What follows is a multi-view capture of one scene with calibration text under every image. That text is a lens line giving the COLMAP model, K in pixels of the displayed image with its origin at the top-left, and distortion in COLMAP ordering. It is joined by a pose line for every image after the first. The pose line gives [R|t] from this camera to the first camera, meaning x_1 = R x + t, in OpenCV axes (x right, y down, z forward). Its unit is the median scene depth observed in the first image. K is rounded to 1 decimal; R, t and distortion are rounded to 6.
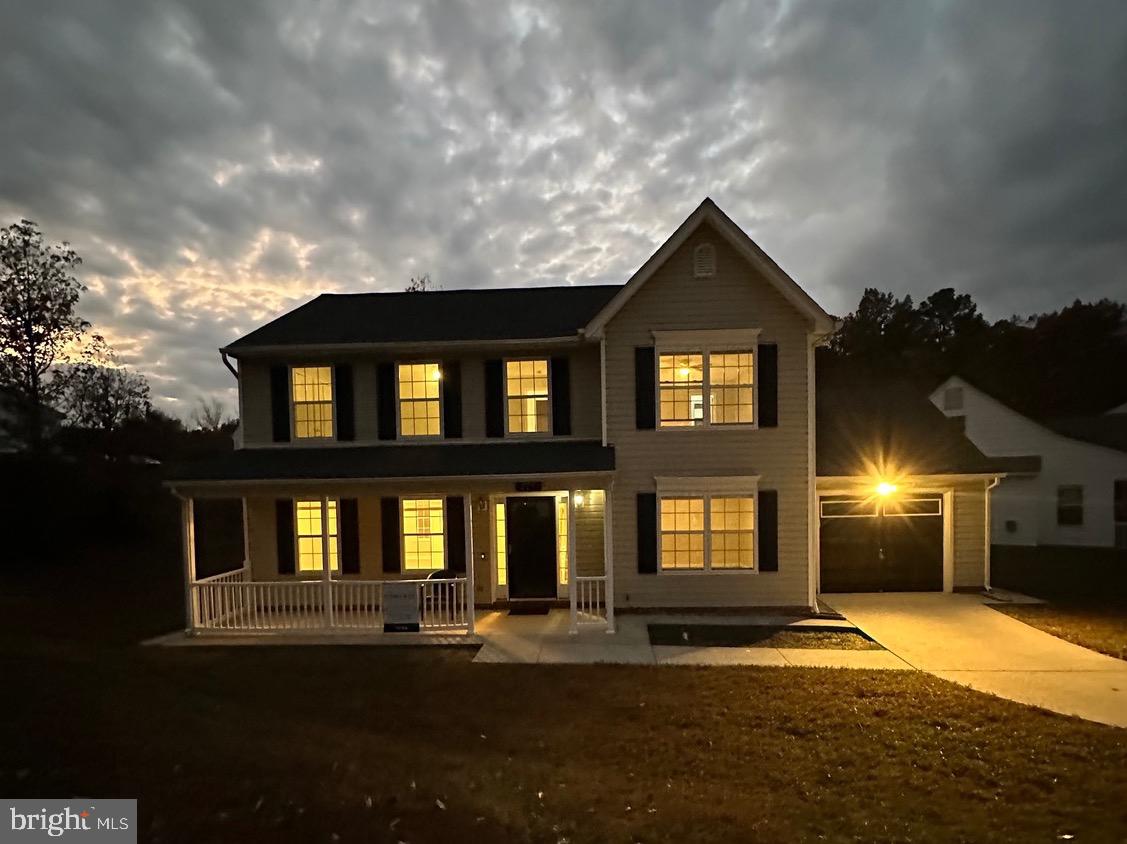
lens RADIAL K [[451.9, 0, 563.5], [0, 451.9, 422.0], [0, 0, 1]] dist [-0.000254, -0.000004]
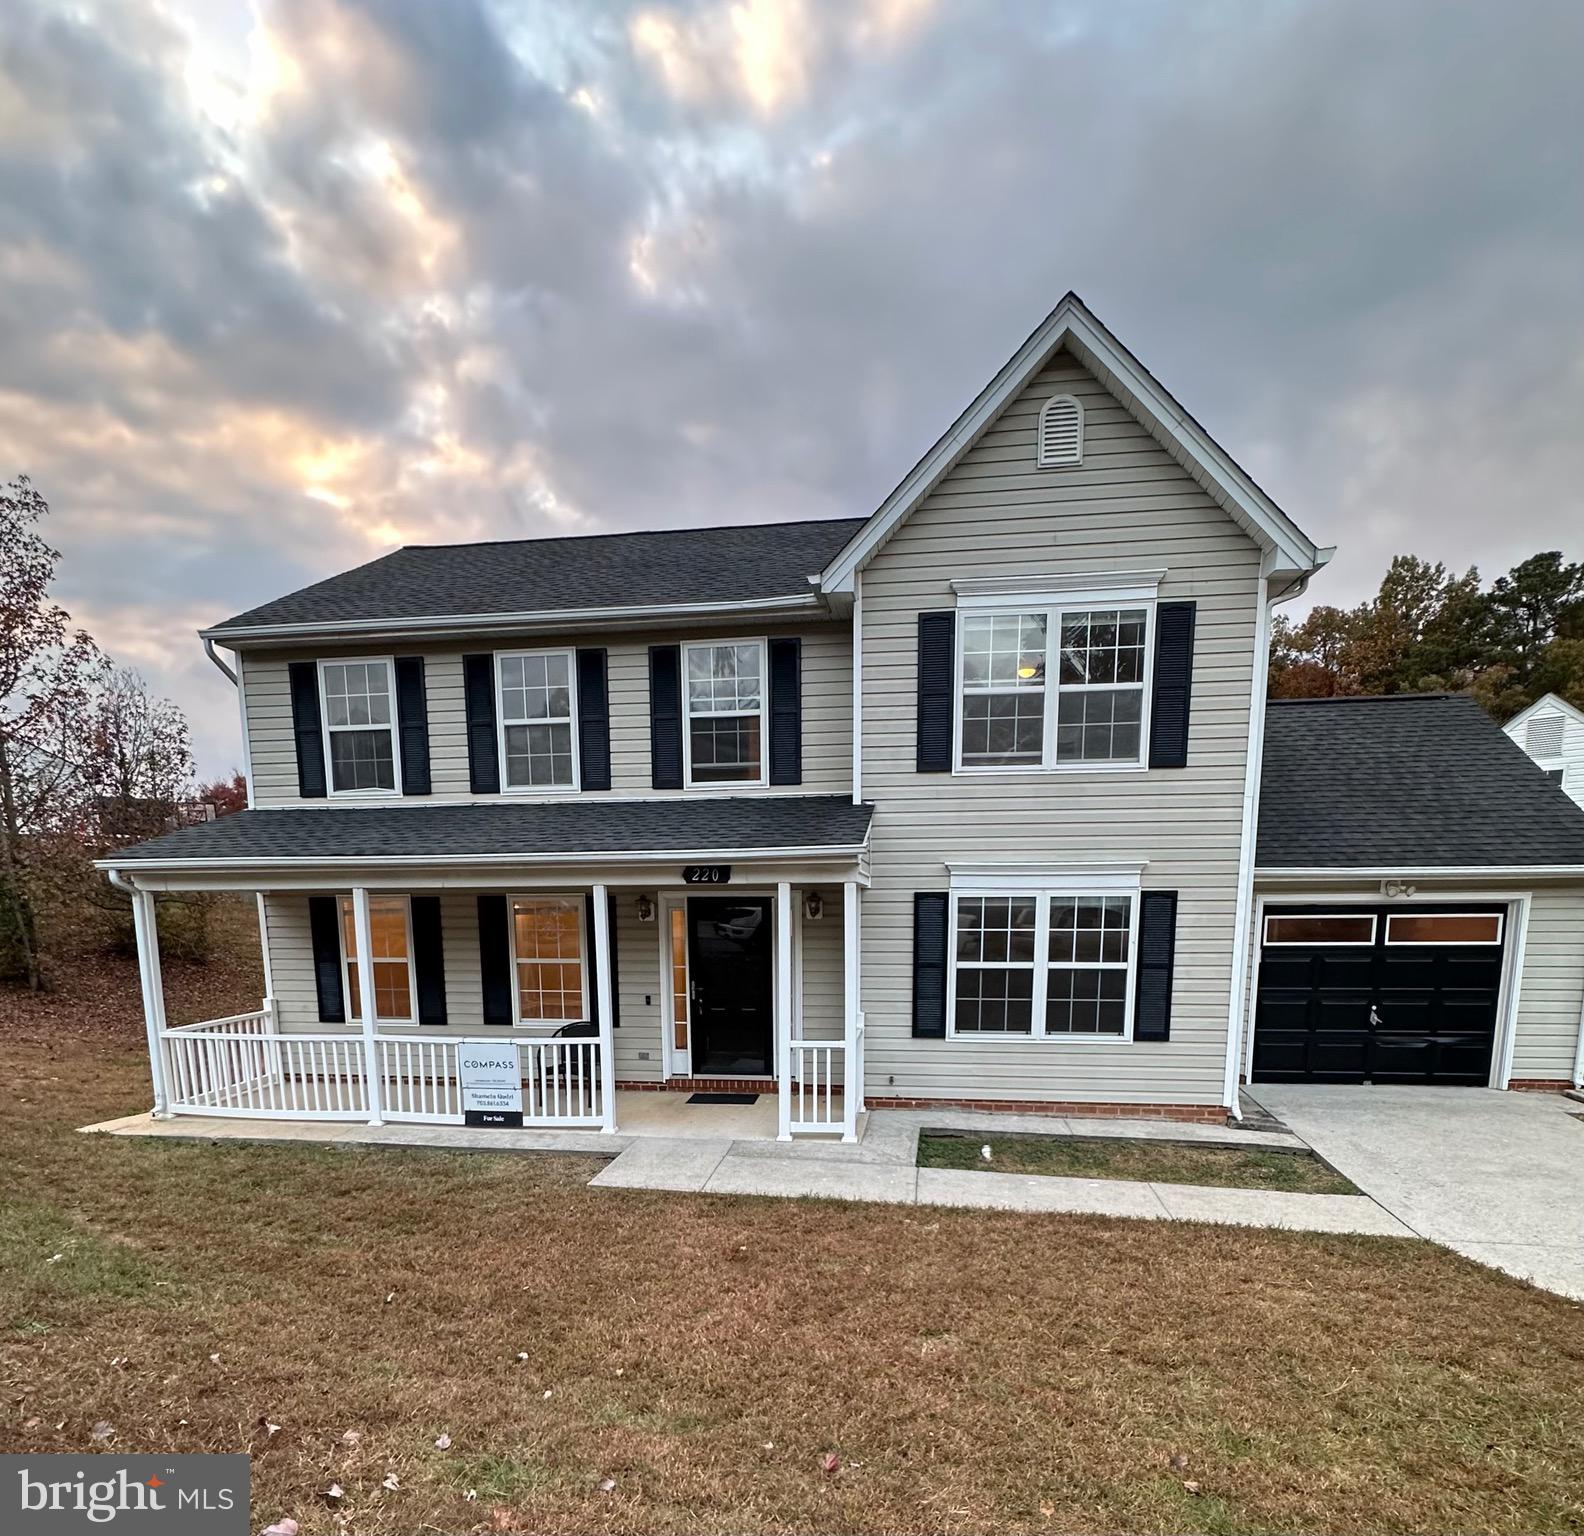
lens RADIAL K [[760.5, 0, 806.3], [0, 760.5, 865.9], [0, 0, 1]] dist [-0.001533, -0.000405]
pose [[0.998666, 0.017751, -0.048493, 0.079553], [-0.012636, 0.994515, 0.103828, 0.034835], [0.050070, -0.103077, 0.993412, 0.101644]]
